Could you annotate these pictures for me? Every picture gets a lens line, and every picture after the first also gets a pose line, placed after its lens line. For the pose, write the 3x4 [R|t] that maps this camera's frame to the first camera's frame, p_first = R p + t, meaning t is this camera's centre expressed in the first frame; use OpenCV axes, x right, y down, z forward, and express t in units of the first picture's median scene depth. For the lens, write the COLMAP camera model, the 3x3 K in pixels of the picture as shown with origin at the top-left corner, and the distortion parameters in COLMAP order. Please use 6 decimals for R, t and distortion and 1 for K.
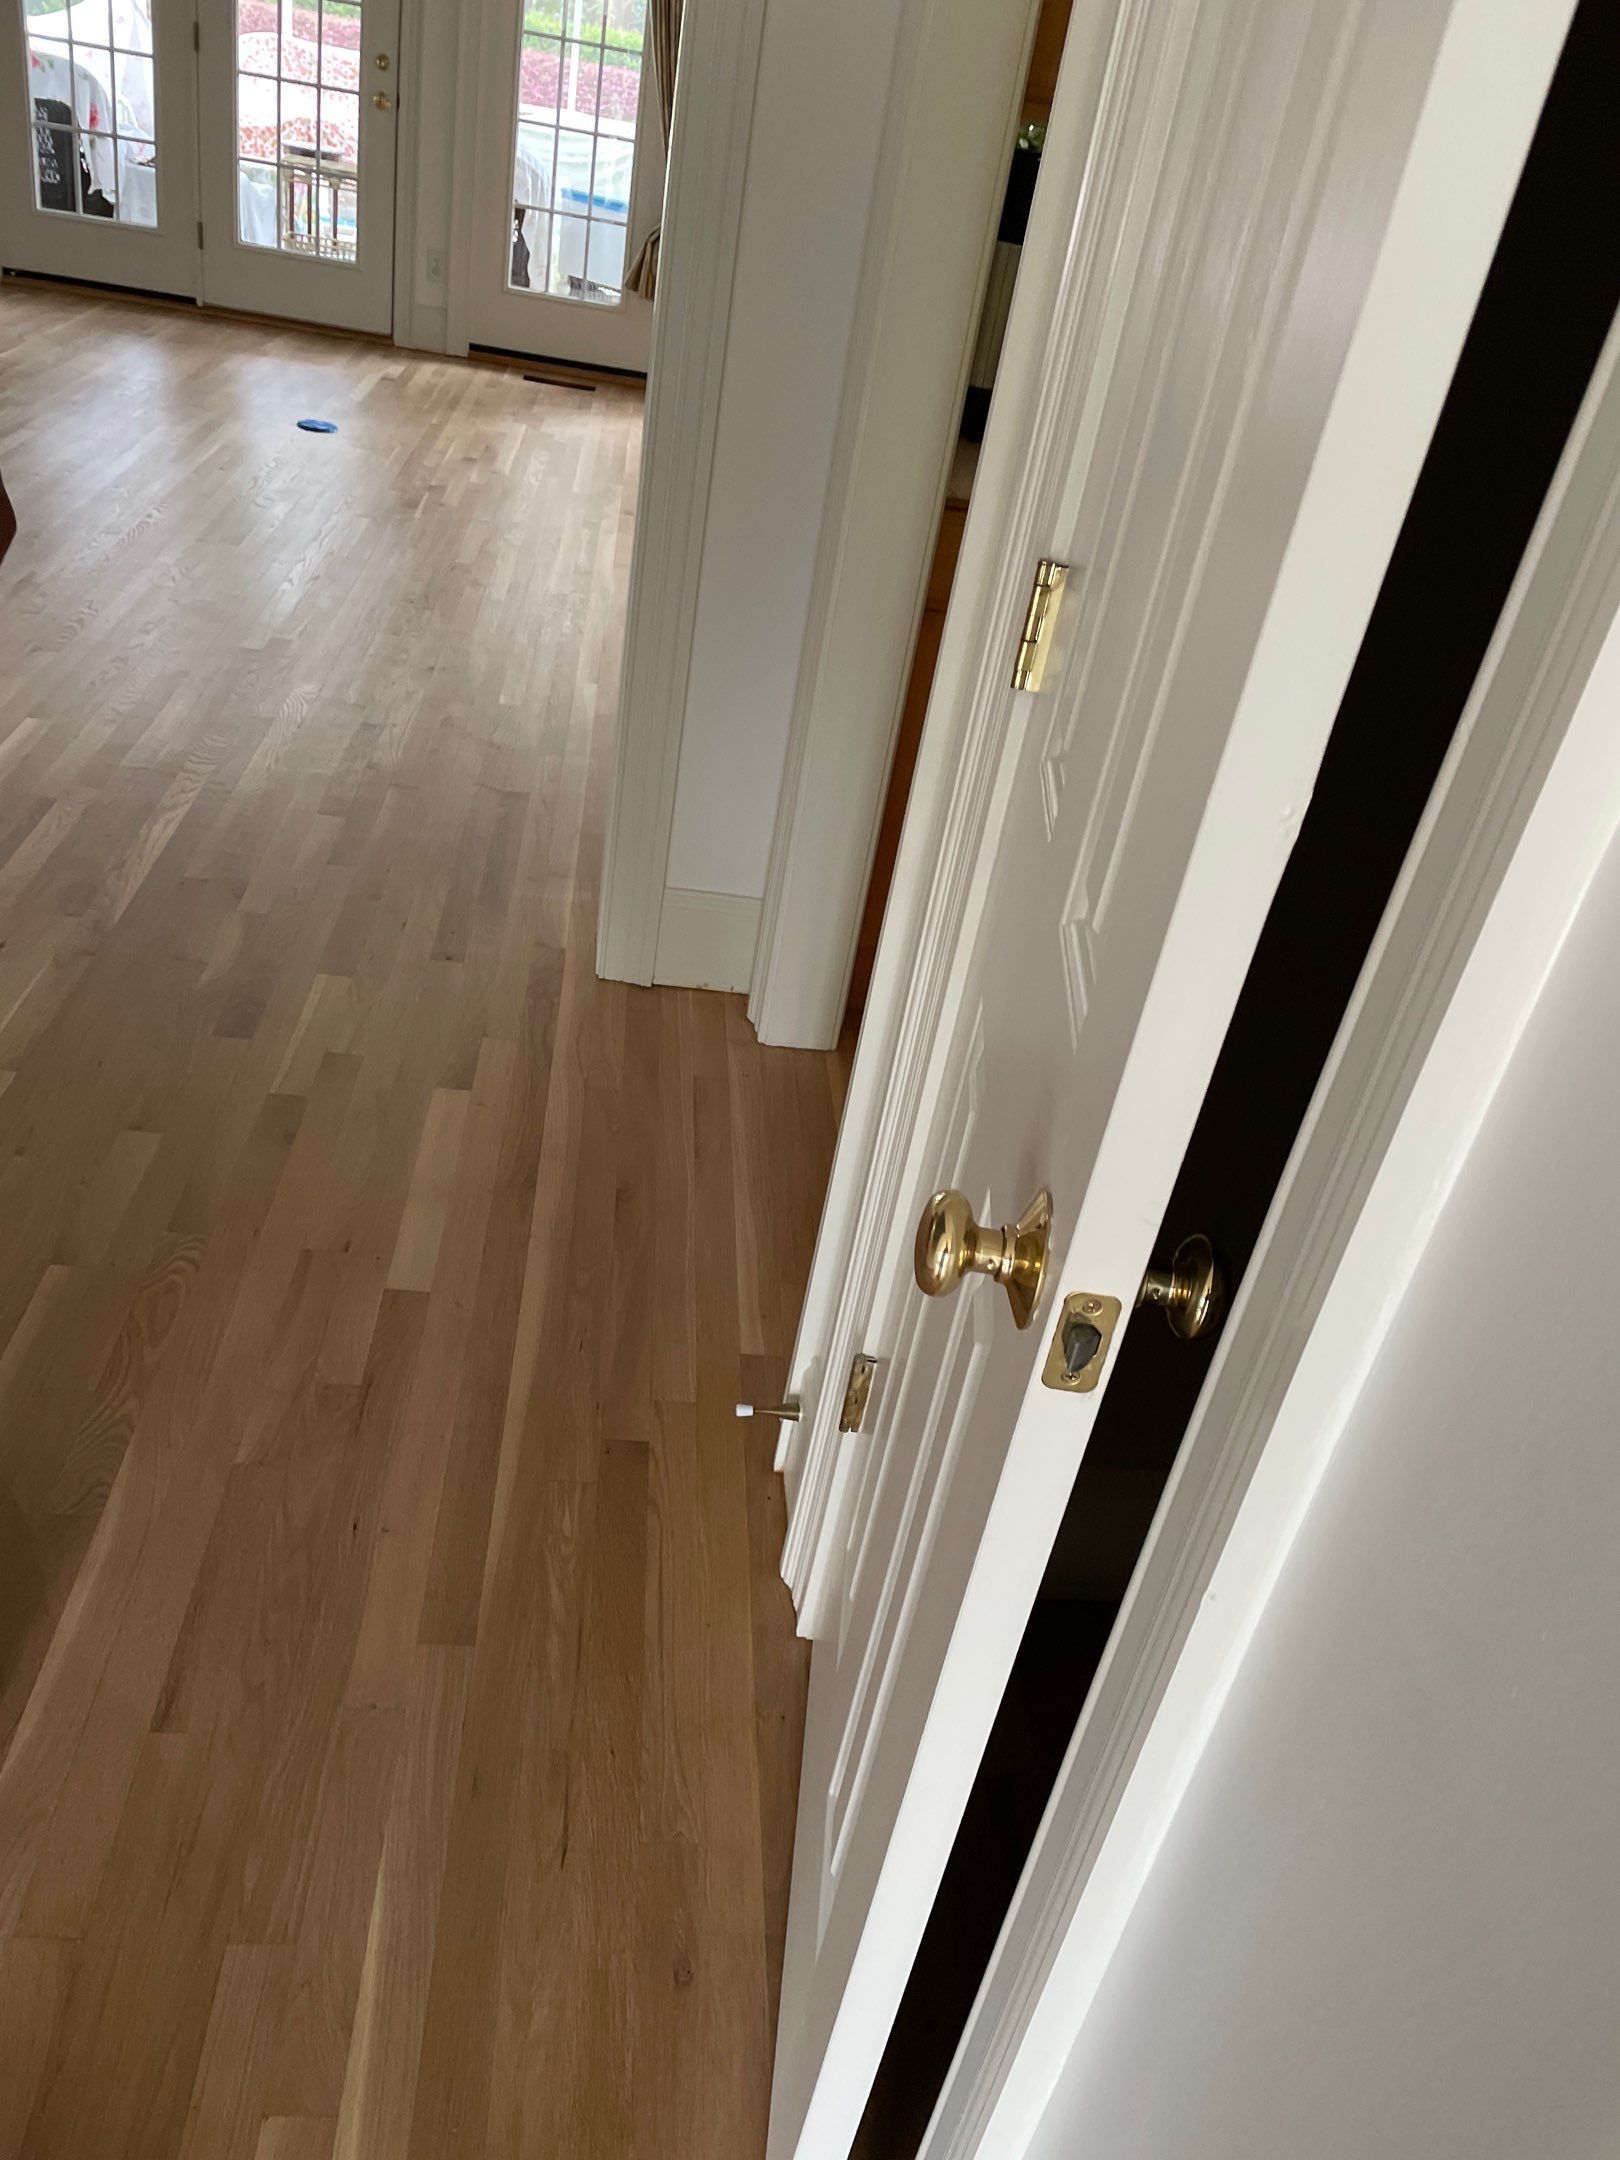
lens RADIAL K [[1642.2, 0, 813.8], [0, 1642.2, 1092.0], [0, 0, 1]] dist [0.095845, -0.108110]
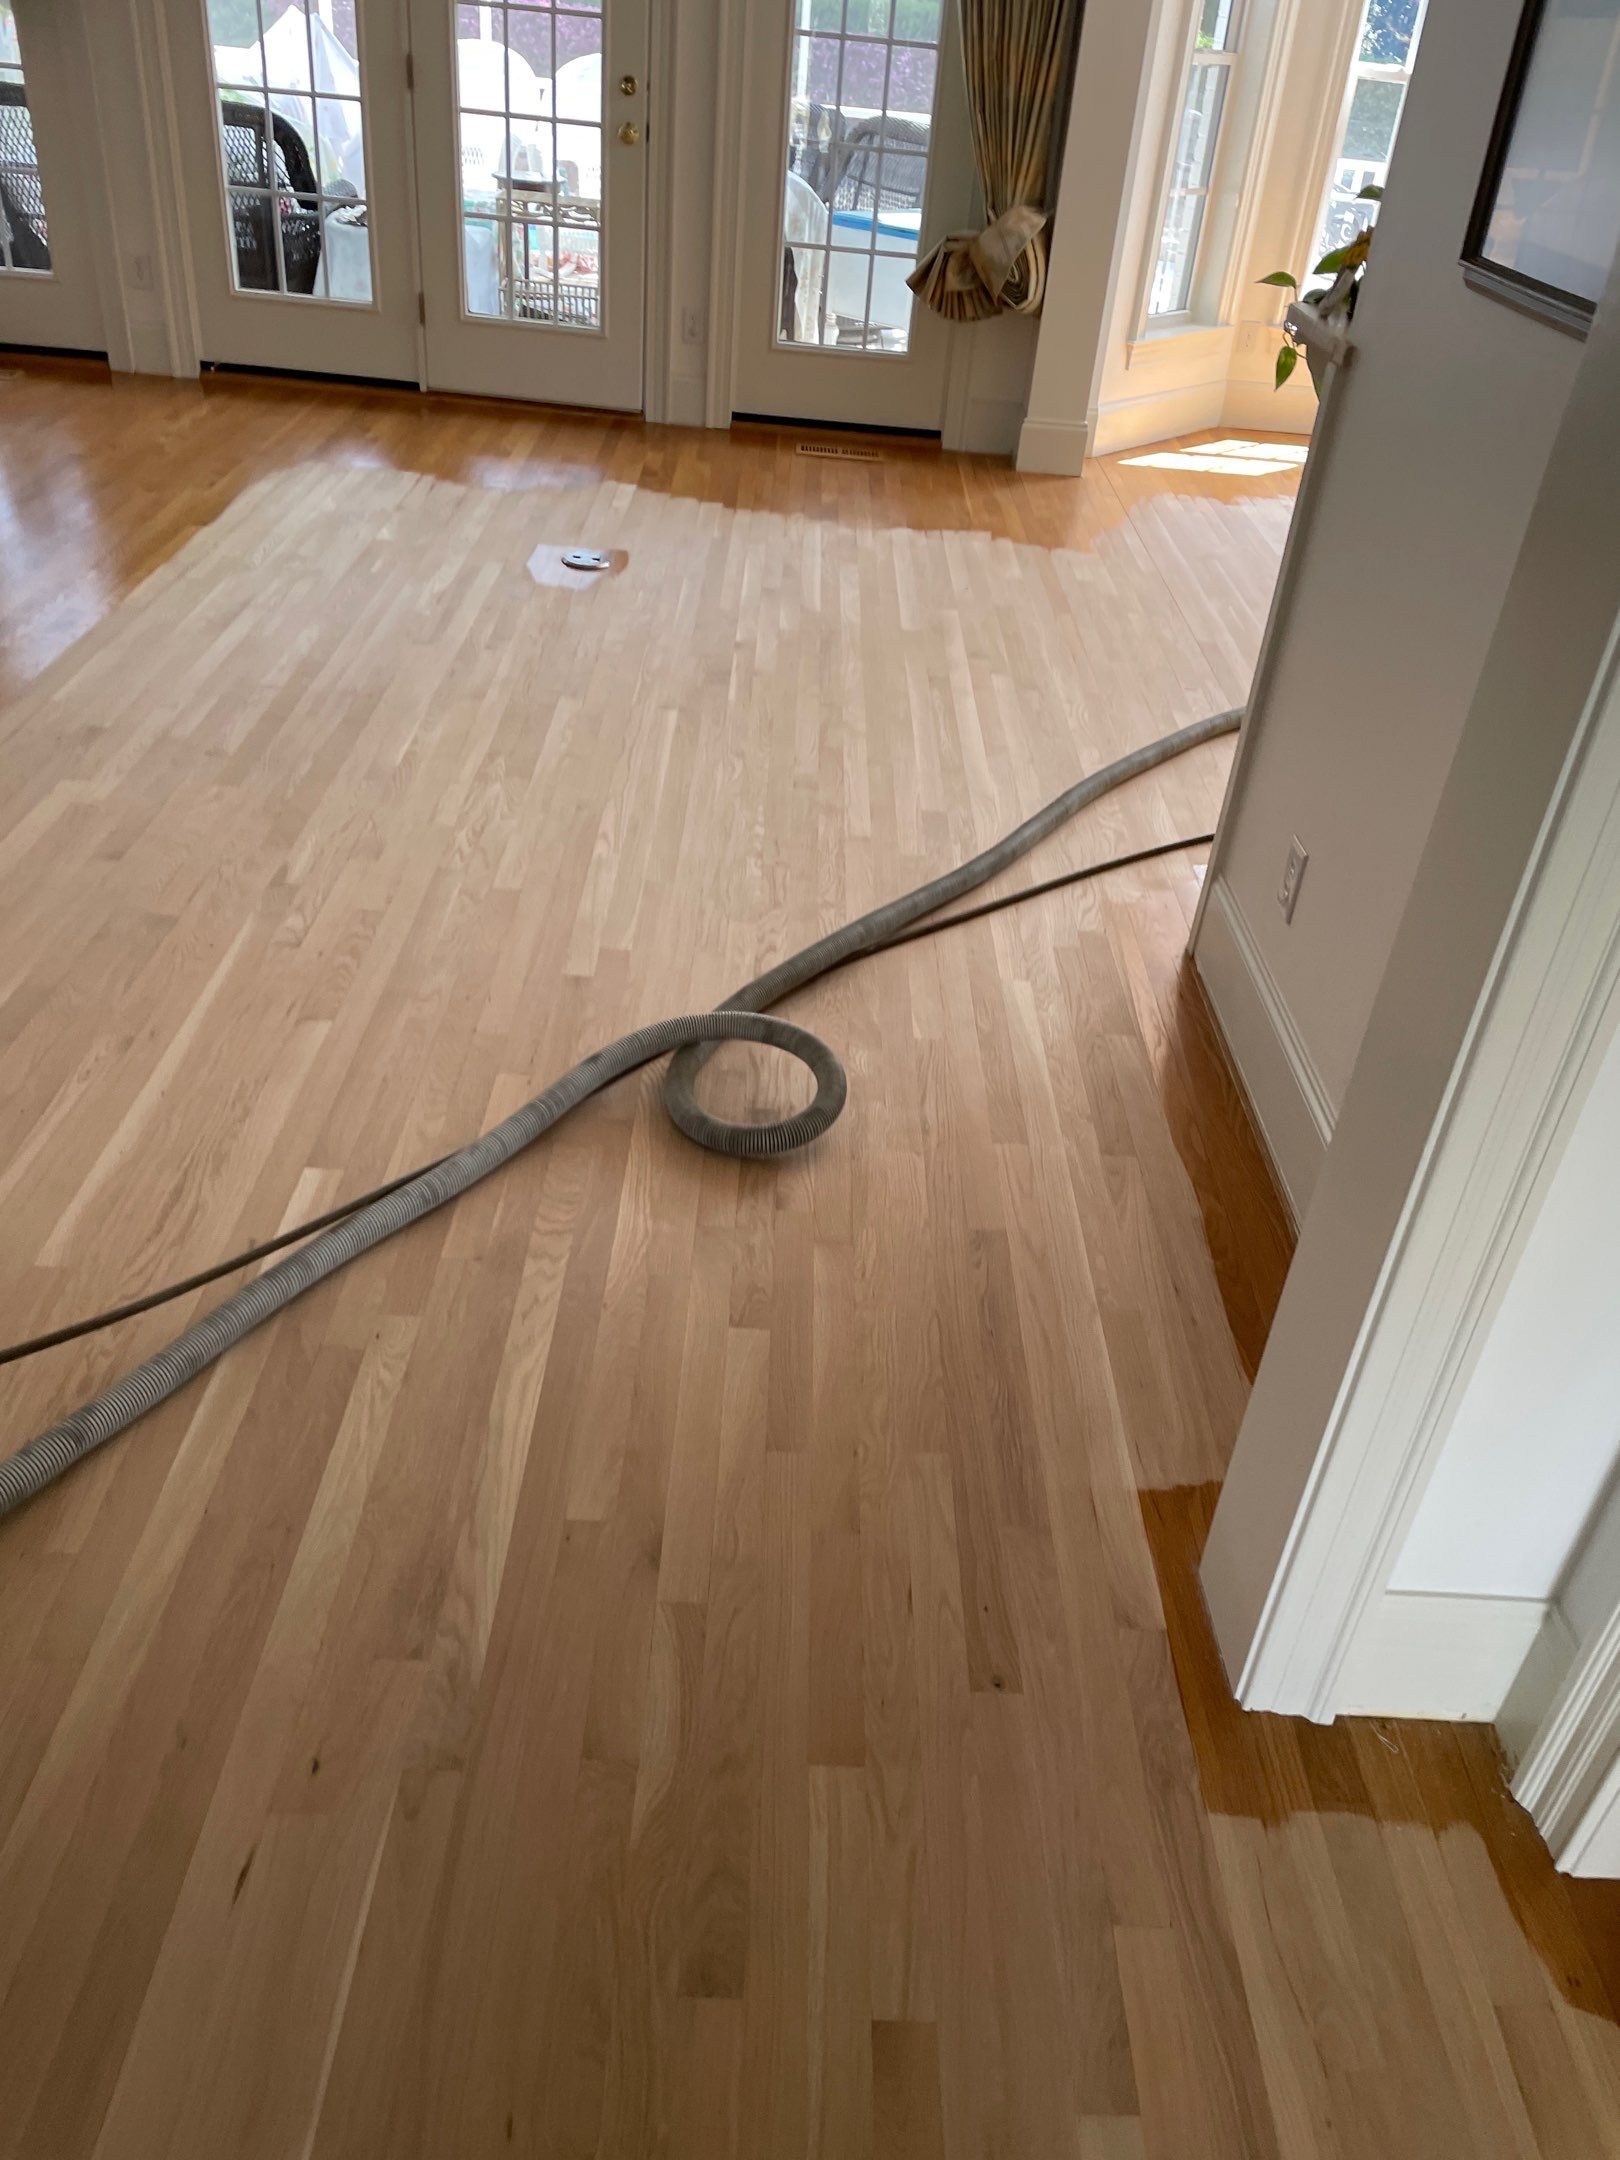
lens RADIAL K [[1642.2, 0, 856.1], [0, 1642.2, 1125.1], [0, 0, 1]] dist [0.095845, -0.108110]
pose [[0.995830, -0.028950, -0.086517, -0.111999], [0.032467, 0.998691, 0.039533, -0.163868], [0.085259, -0.042177, 0.995466, 0.204498]]
